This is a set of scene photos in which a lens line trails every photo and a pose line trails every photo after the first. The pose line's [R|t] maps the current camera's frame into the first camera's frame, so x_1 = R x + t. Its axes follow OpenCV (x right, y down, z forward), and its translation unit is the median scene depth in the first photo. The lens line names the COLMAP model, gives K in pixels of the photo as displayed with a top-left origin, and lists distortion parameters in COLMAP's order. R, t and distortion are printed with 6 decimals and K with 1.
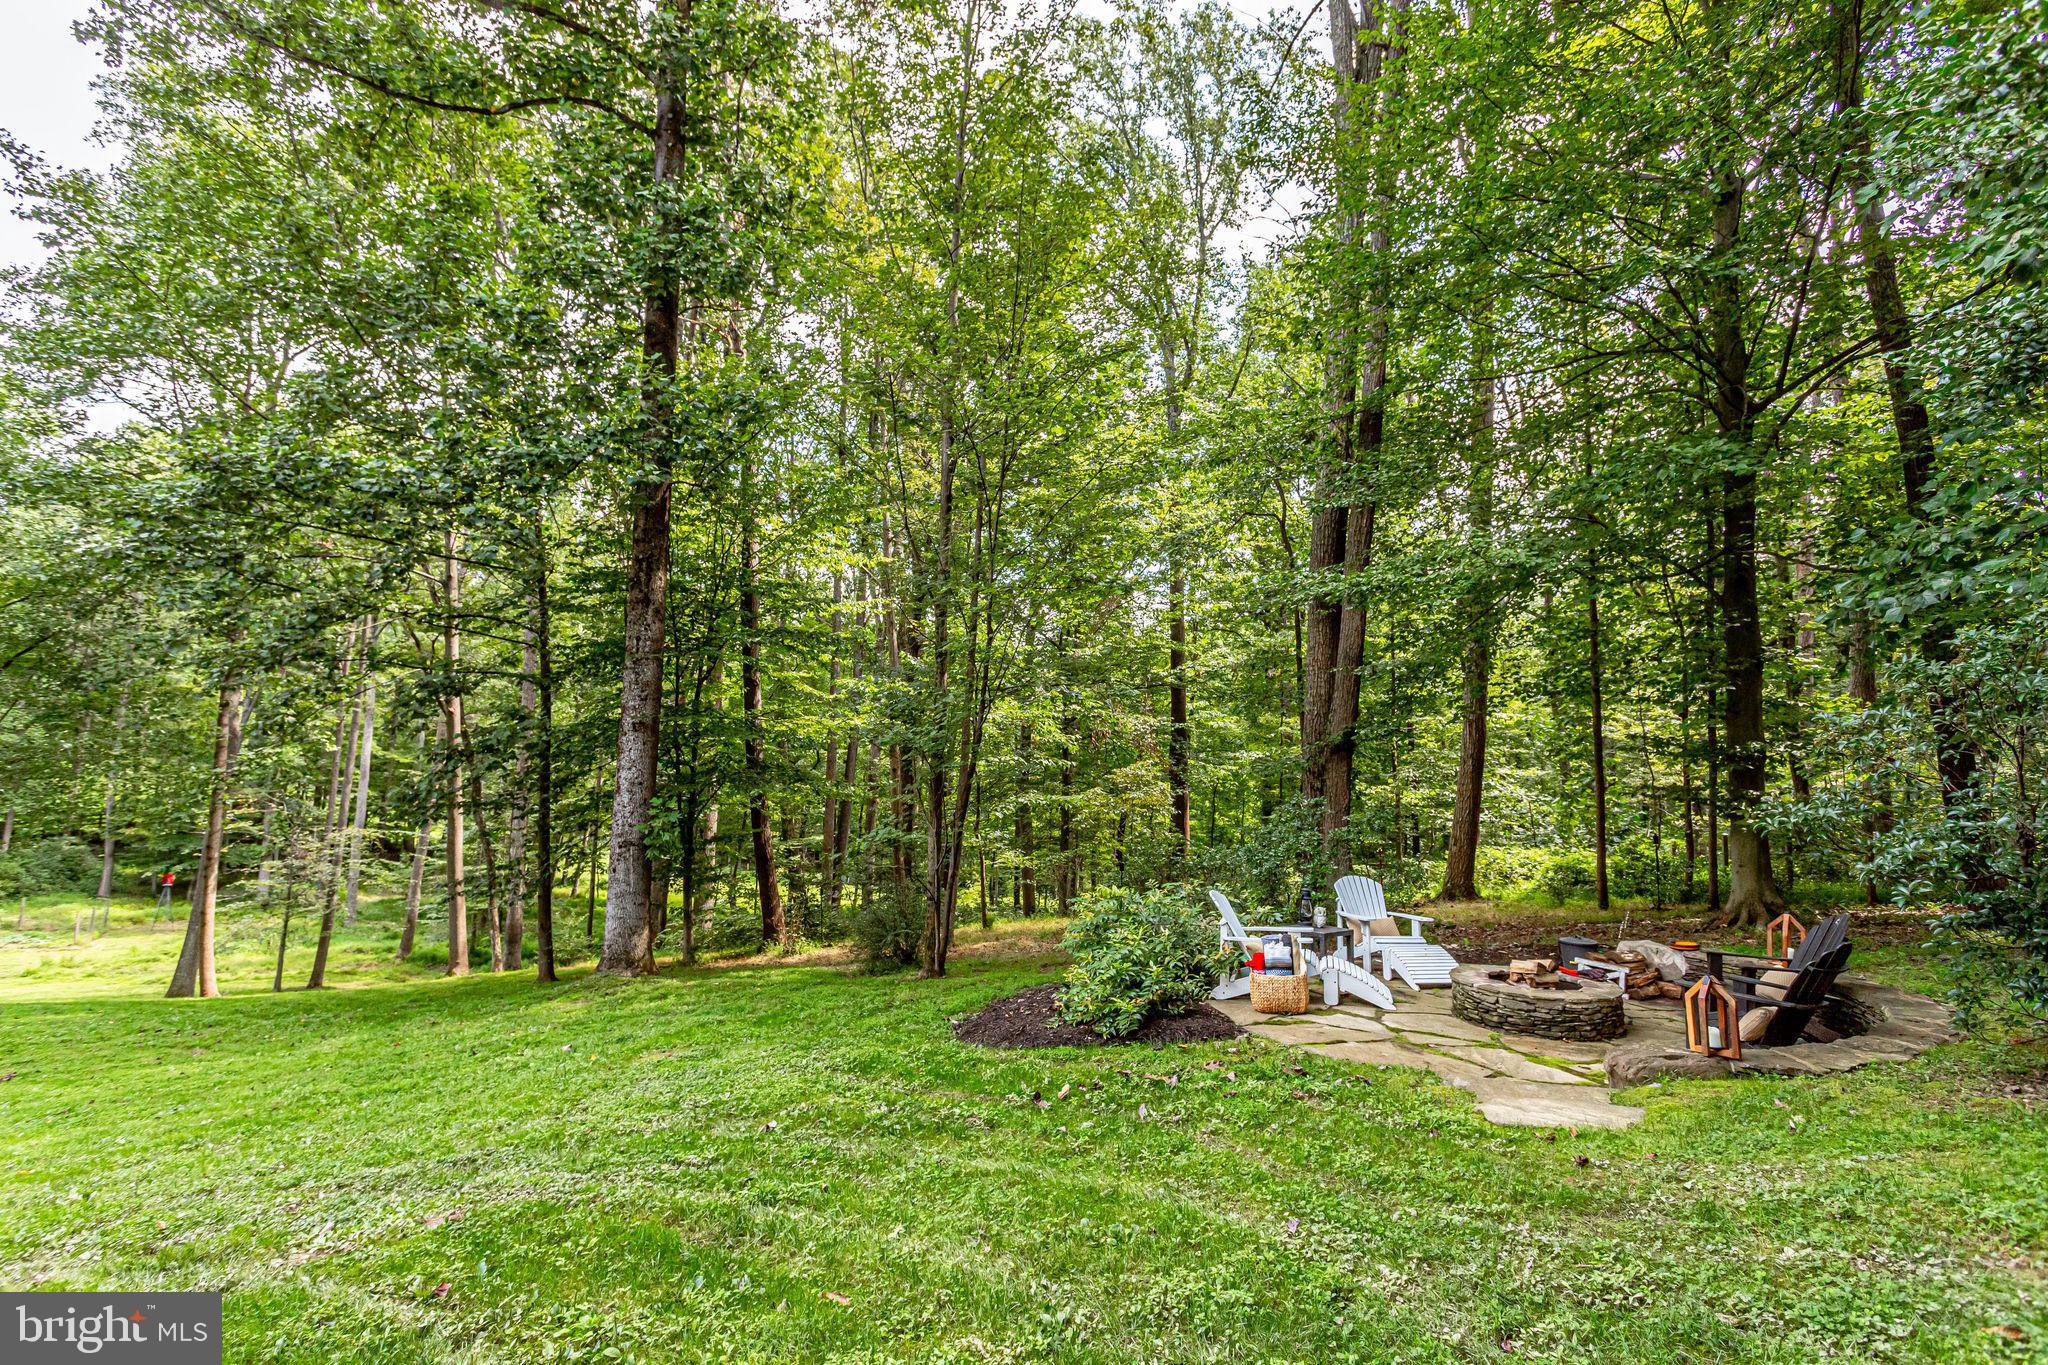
lens RADIAL K [[992.8, 0, 1027.9], [0, 992.8, 683.8], [0, 0, 1]] dist [0.014819, -0.000321]
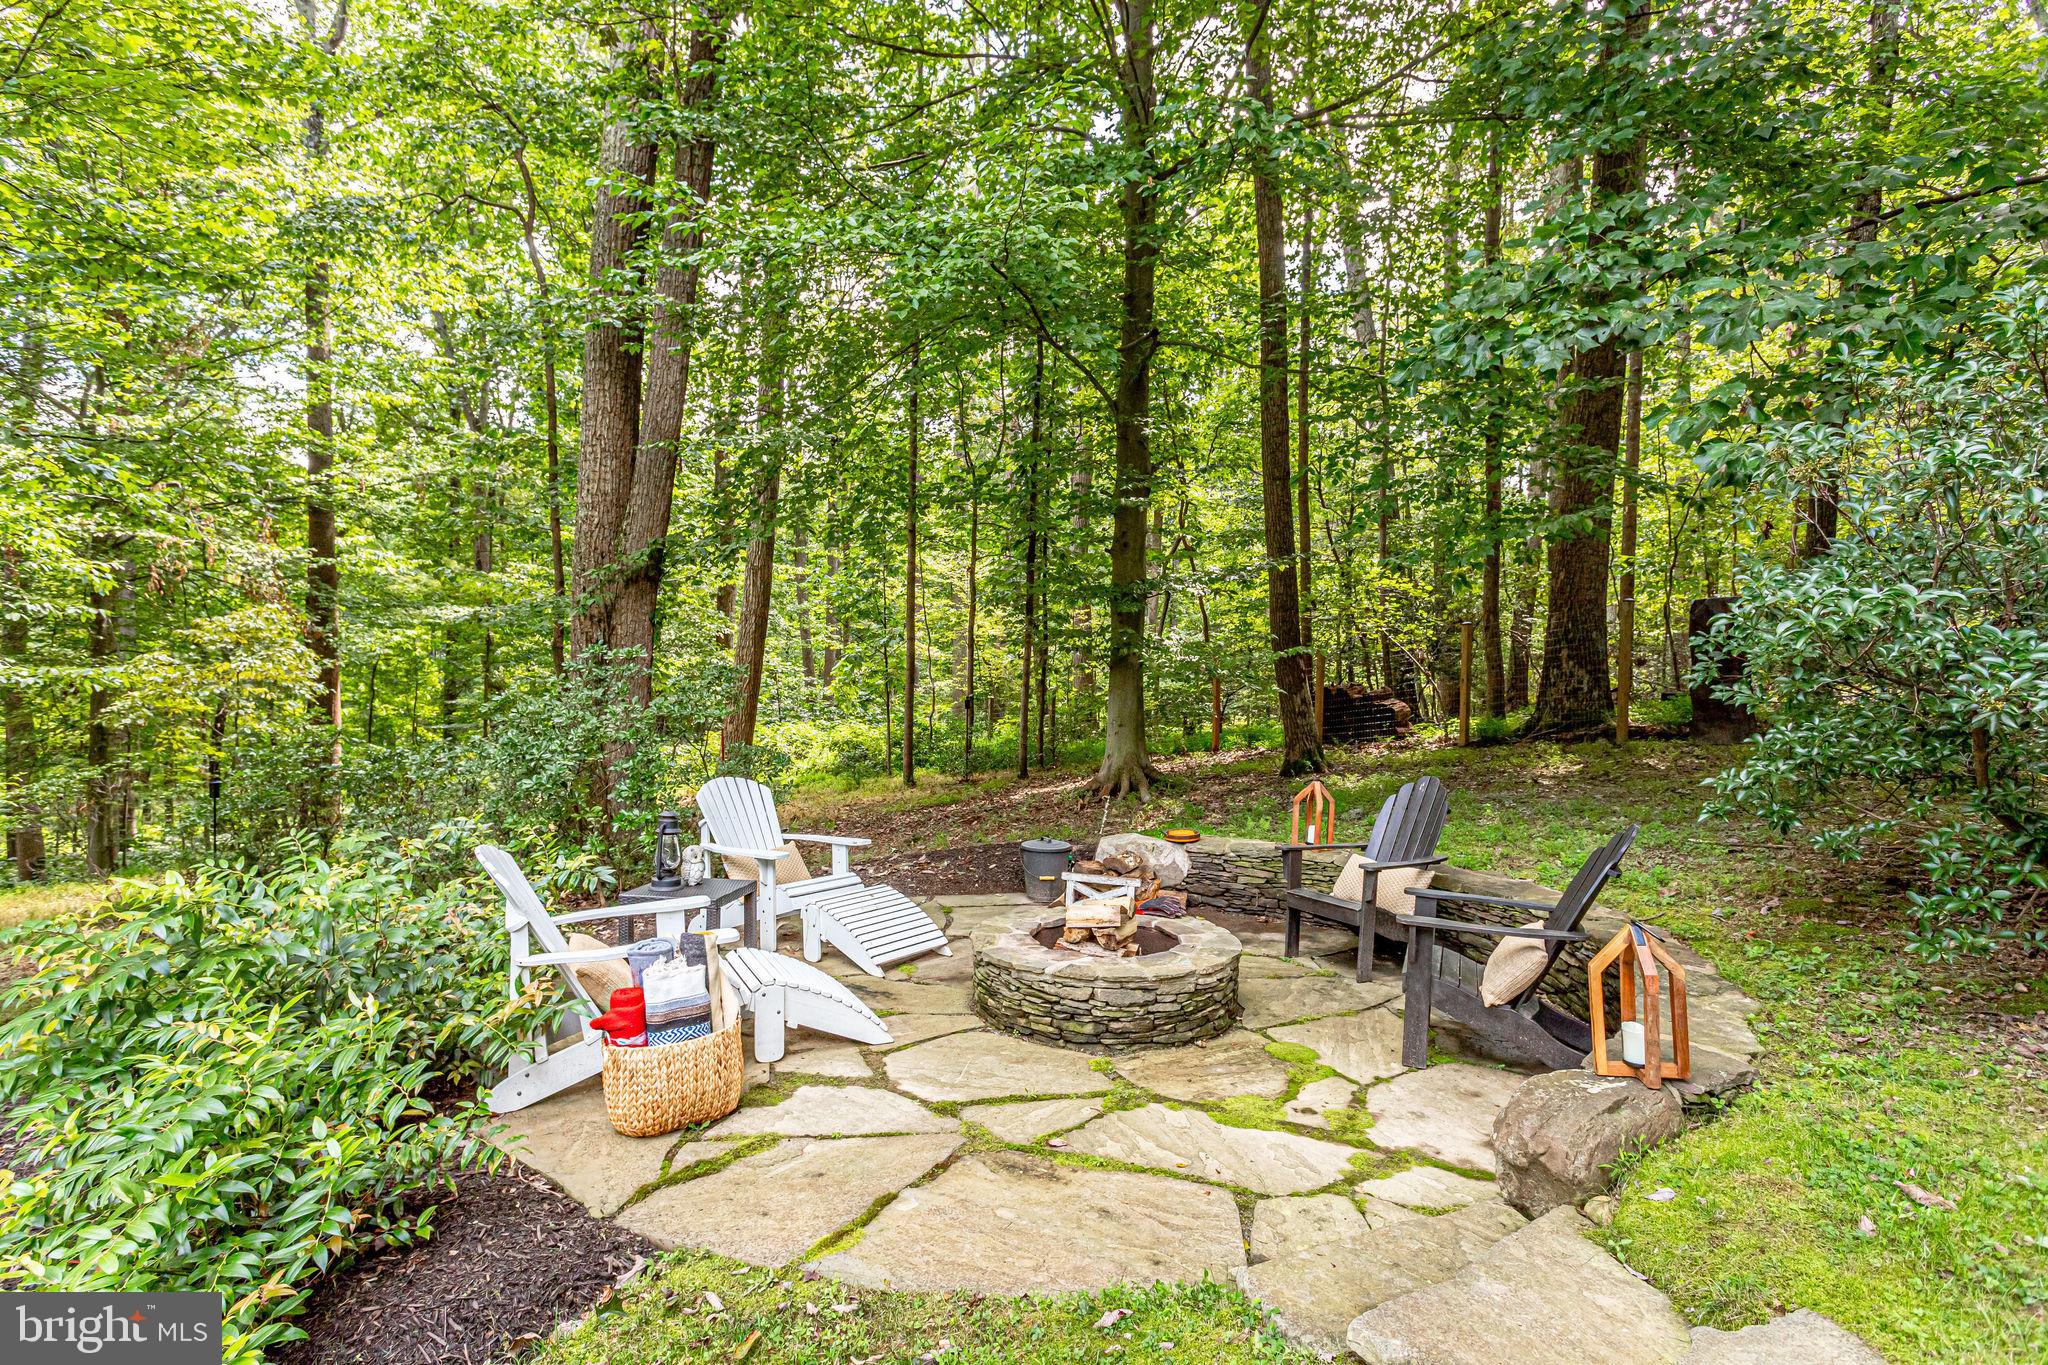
lens RADIAL K [[1035.8, 0, 988.4], [0, 1035.8, 683.9], [0, 0, 1]] dist [0.008539, -0.007603]
pose [[0.744999, -0.023573, 0.666649, 0.053561], [-0.053738, 0.994006, 0.095203, 0.082467], [-0.664897, -0.106751, 0.739267, 0.506832]]
